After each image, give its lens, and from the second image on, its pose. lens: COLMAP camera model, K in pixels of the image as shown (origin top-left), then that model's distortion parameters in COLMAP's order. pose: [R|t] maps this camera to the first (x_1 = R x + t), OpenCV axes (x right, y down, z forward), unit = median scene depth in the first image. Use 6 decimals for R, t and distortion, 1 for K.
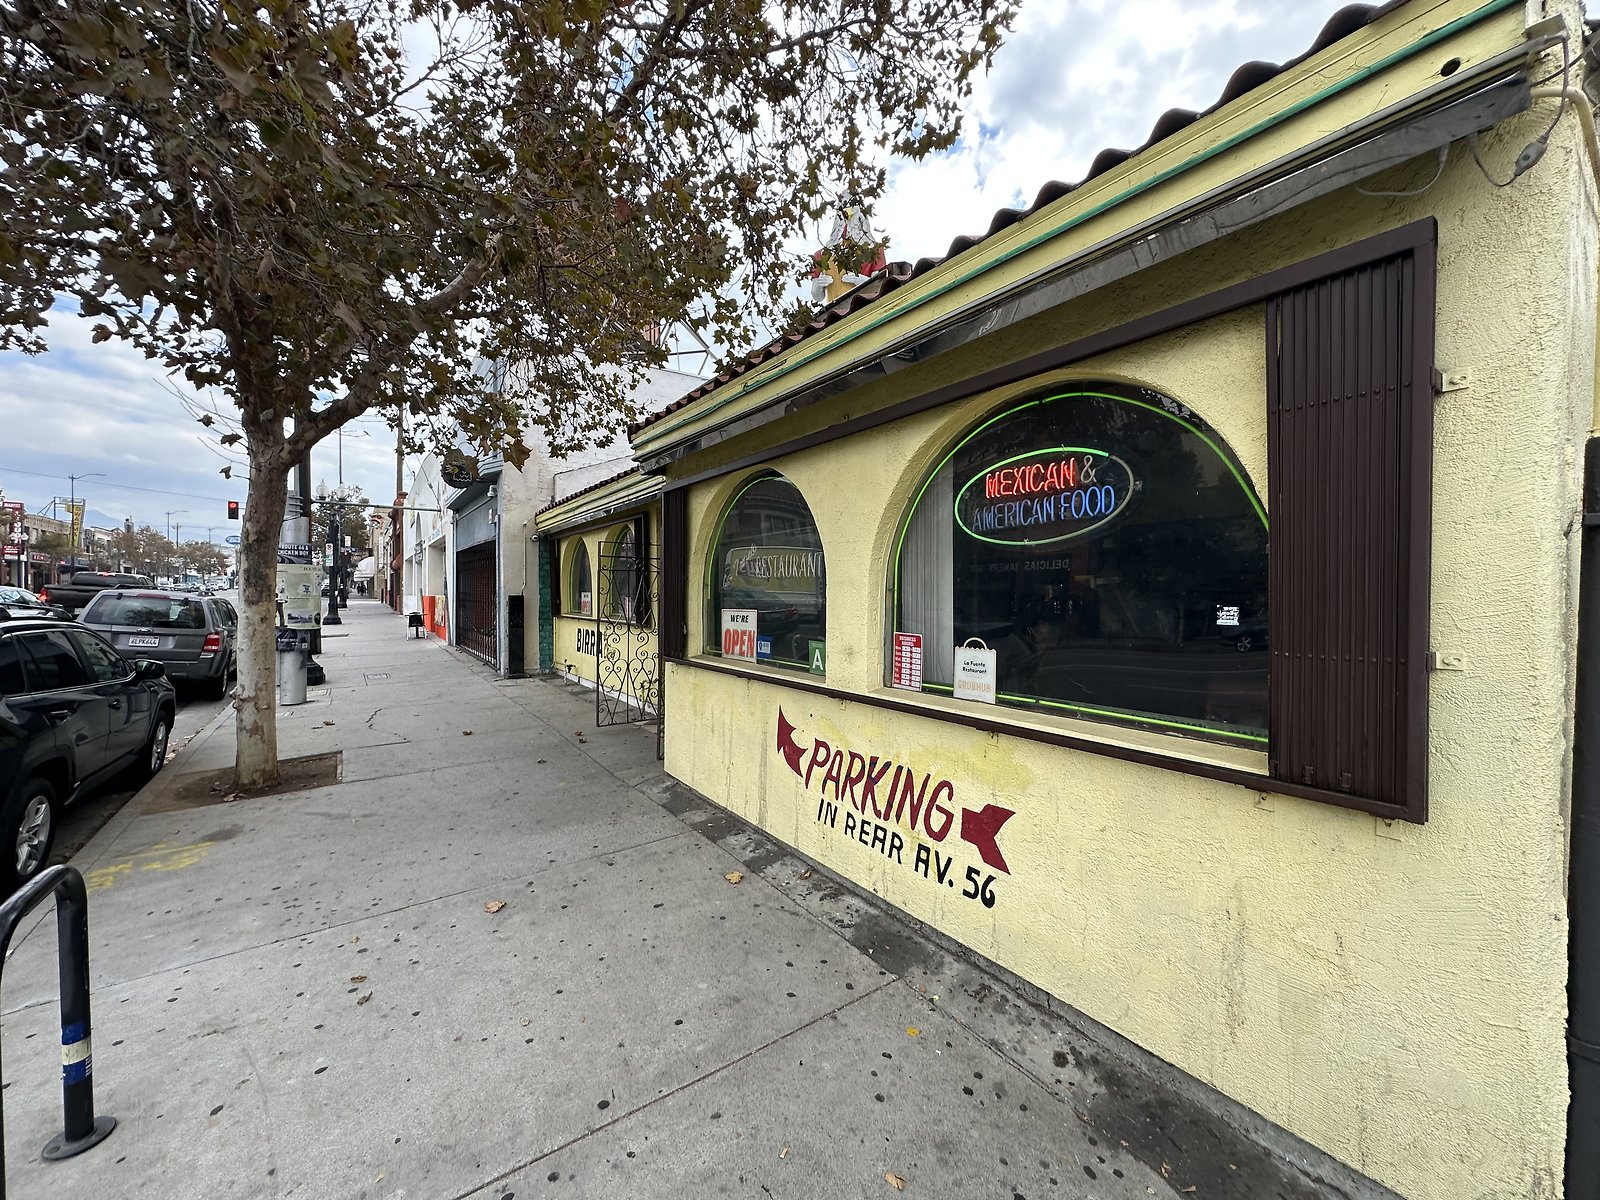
lens RADIAL K [[636.7, 0, 798.1], [0, 636.7, 602.7], [0, 0, 1]] dist [-0.002738, 0.000352]
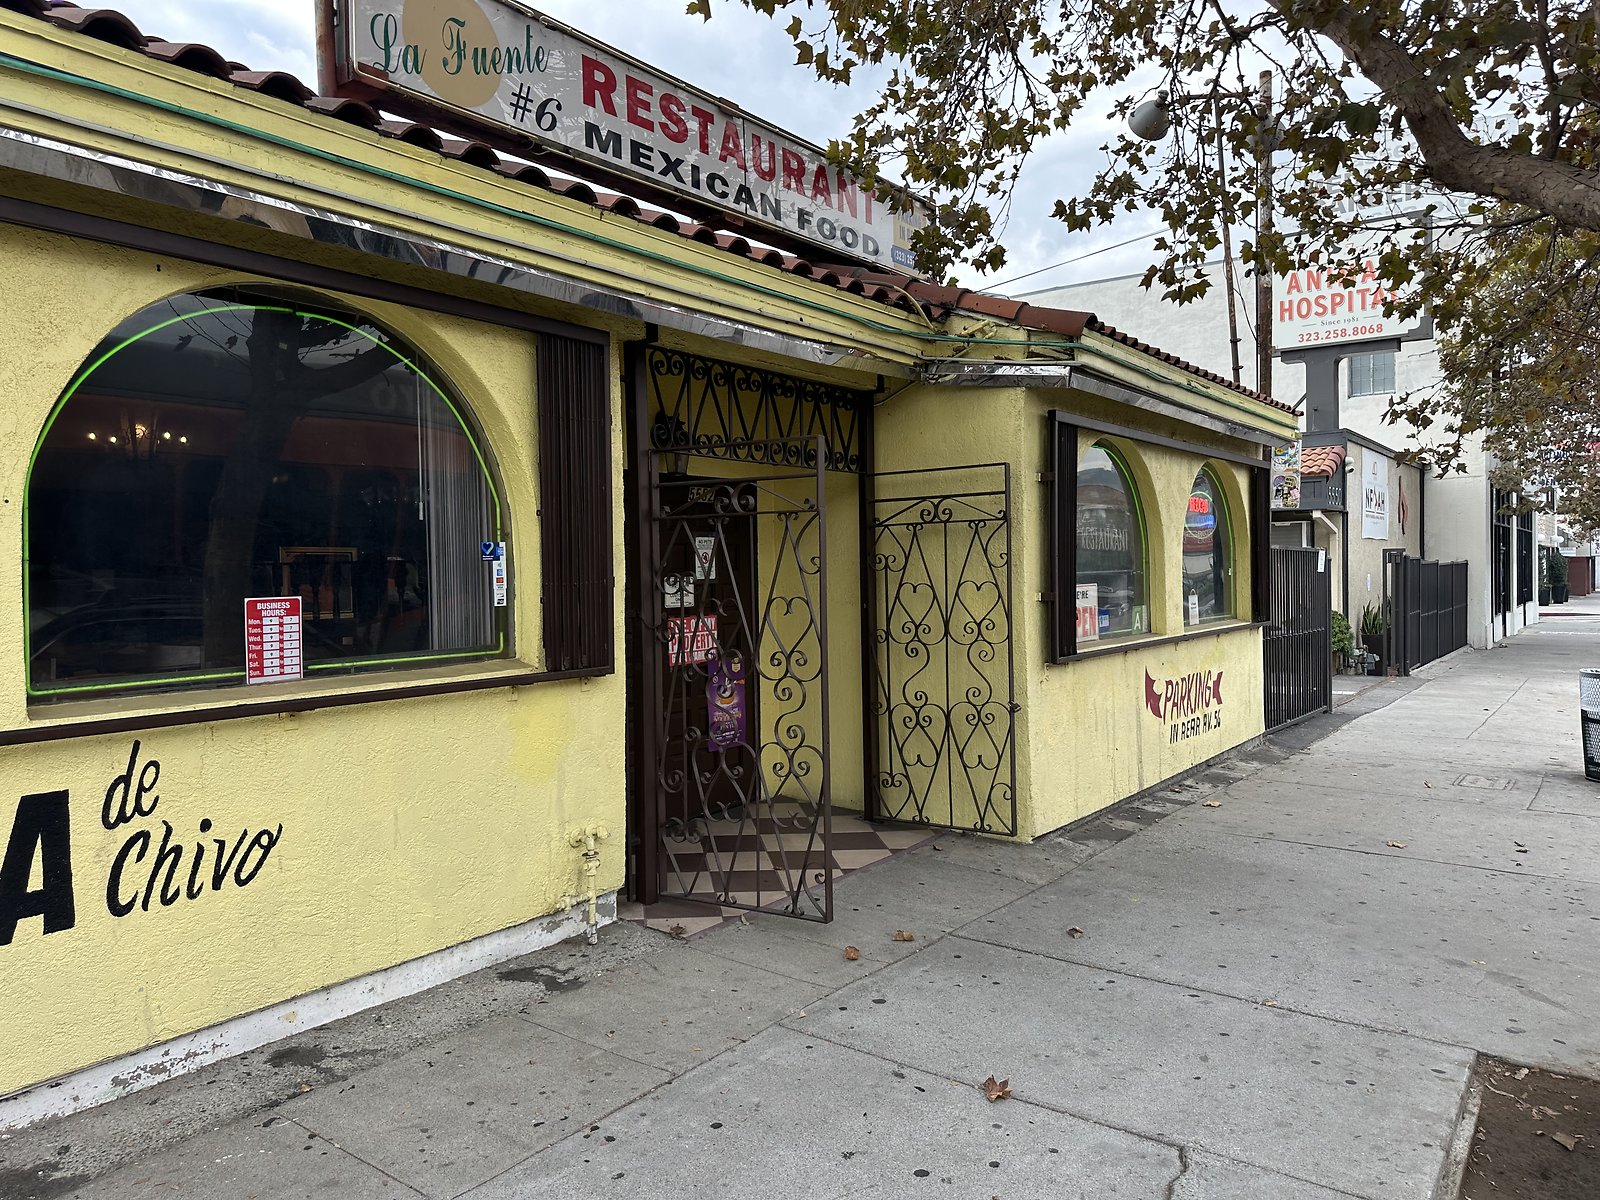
lens RADIAL K [[1123.7, 0, 812.7], [0, 1123.7, 595.5], [0, 0, 1]] dist [0.068700, -0.084428]
pose [[-0.331463, -0.019260, 0.943272, -2.064402], [0.027201, 0.999181, 0.029960, -0.044145], [-0.943076, 0.035589, -0.330668, 2.682785]]
